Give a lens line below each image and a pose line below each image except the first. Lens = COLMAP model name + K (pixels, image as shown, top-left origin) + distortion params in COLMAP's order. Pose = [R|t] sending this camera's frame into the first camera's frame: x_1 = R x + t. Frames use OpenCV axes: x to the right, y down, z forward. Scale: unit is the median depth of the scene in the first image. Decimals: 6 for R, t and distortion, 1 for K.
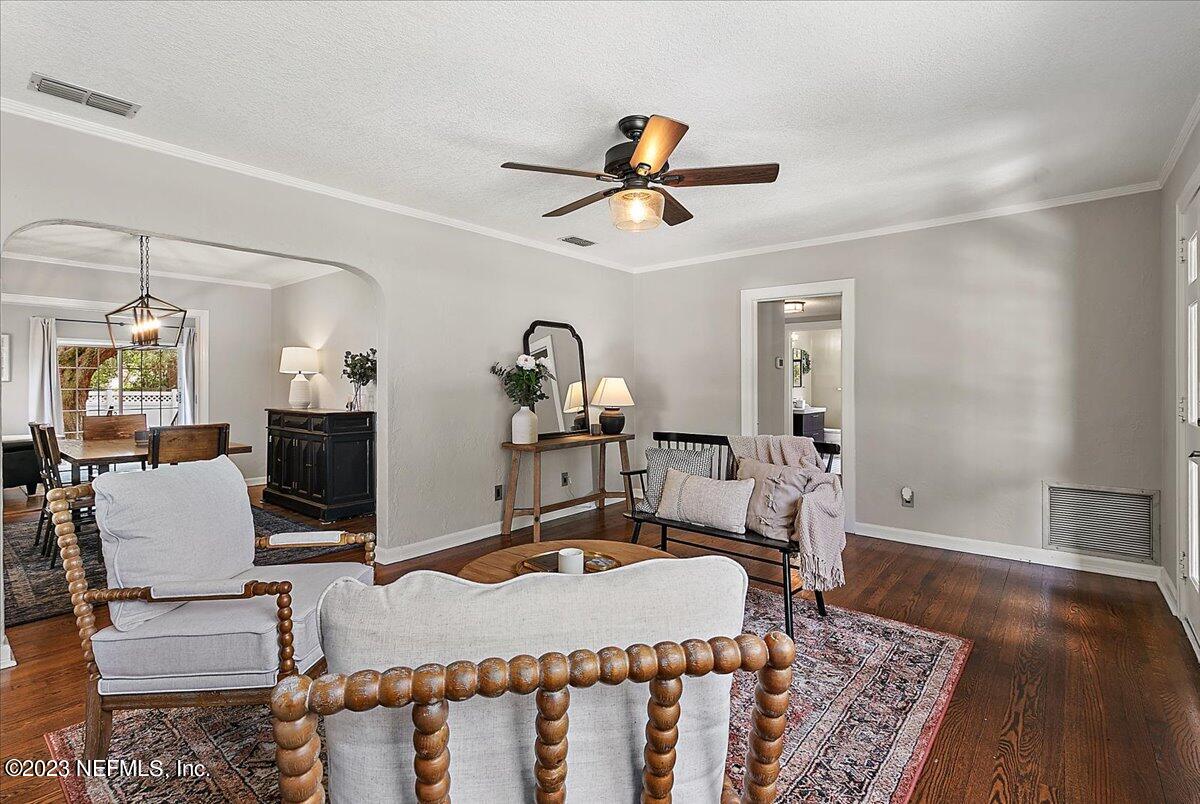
lens RADIAL K [[567.3, 0, 600.2], [0, 567.3, 384.7], [0, 0, 1]] dist [0.002580, 0.000405]
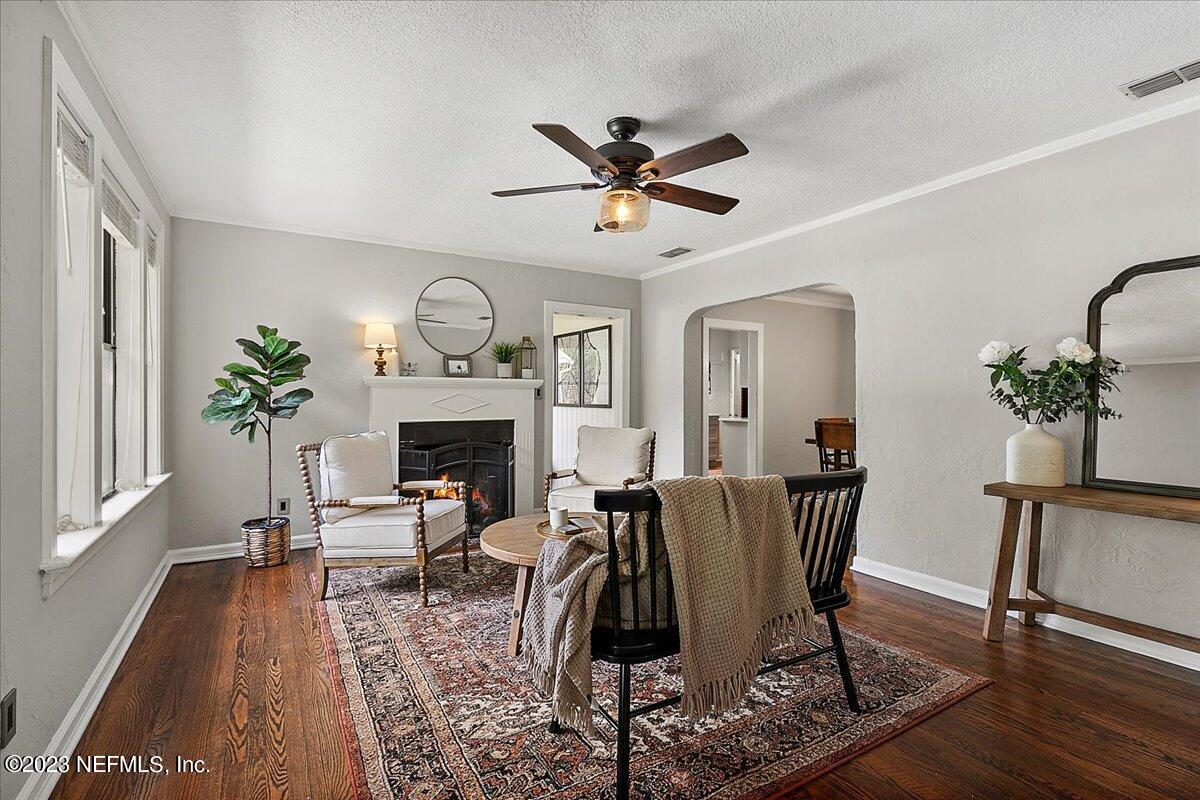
lens RADIAL K [[567.3, 0, 598.8], [0, 567.3, 396.8], [0, 0, 1]] dist [0.002580, 0.000405]
pose [[-0.344773, 0.002056, -0.938684, 1.235249], [-0.002314, 0.999993, 0.003041, 0.016363], [0.938683, 0.003221, -0.344765, 1.590538]]
